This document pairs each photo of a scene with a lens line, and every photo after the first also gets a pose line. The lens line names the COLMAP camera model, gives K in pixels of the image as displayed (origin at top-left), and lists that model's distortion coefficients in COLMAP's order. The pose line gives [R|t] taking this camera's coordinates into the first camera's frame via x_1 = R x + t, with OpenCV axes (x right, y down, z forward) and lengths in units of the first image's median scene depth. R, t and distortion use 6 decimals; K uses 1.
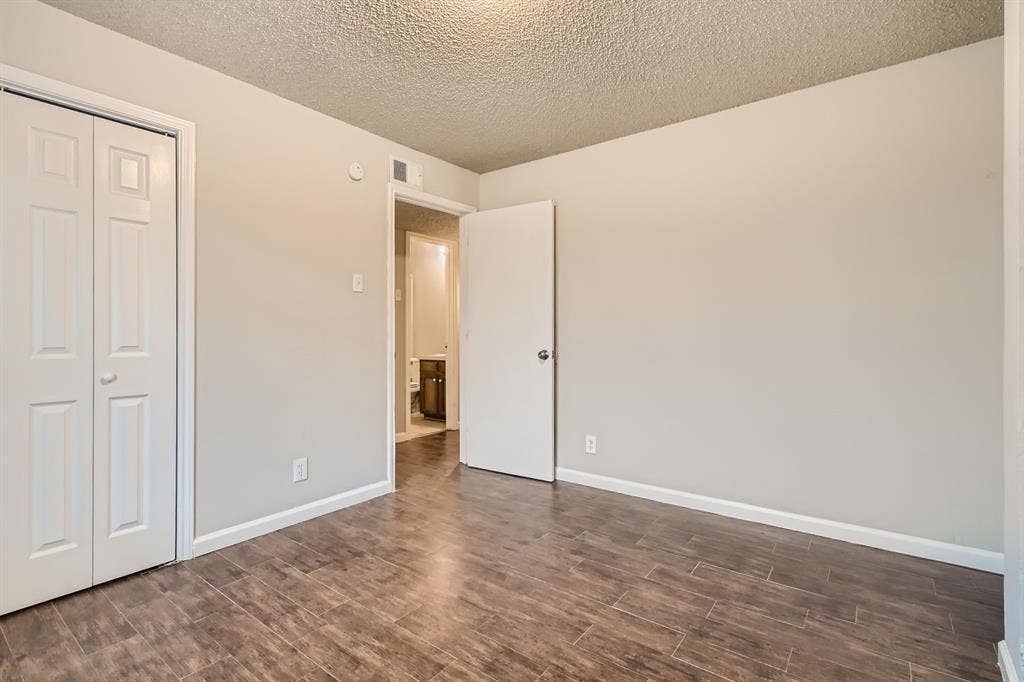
lens RADIAL K [[479.8, 0, 510.8], [0, 479.8, 329.1], [0, 0, 1]] dist [0.002076, -0.000495]
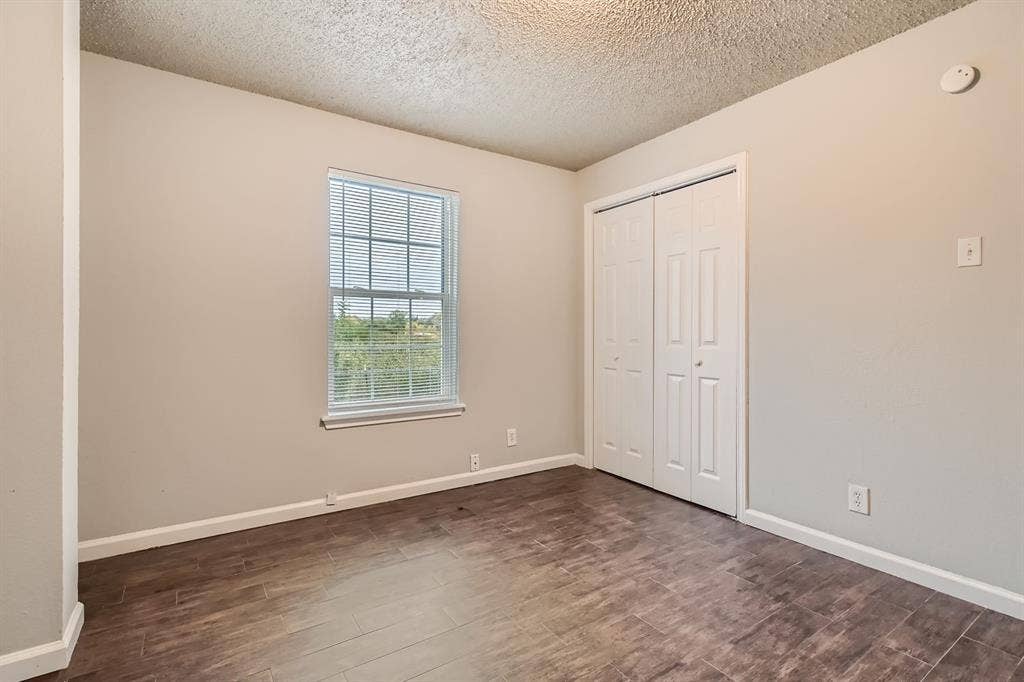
lens RADIAL K [[479.8, 0, 510.8], [0, 479.8, 329.1], [0, 0, 1]] dist [0.002076, -0.000495]
pose [[-0.335518, -0.003804, -0.942026, 0.691963], [0.012102, 0.999892, -0.008348, 0.004986], [0.941956, -0.014202, -0.335435, 0.939236]]
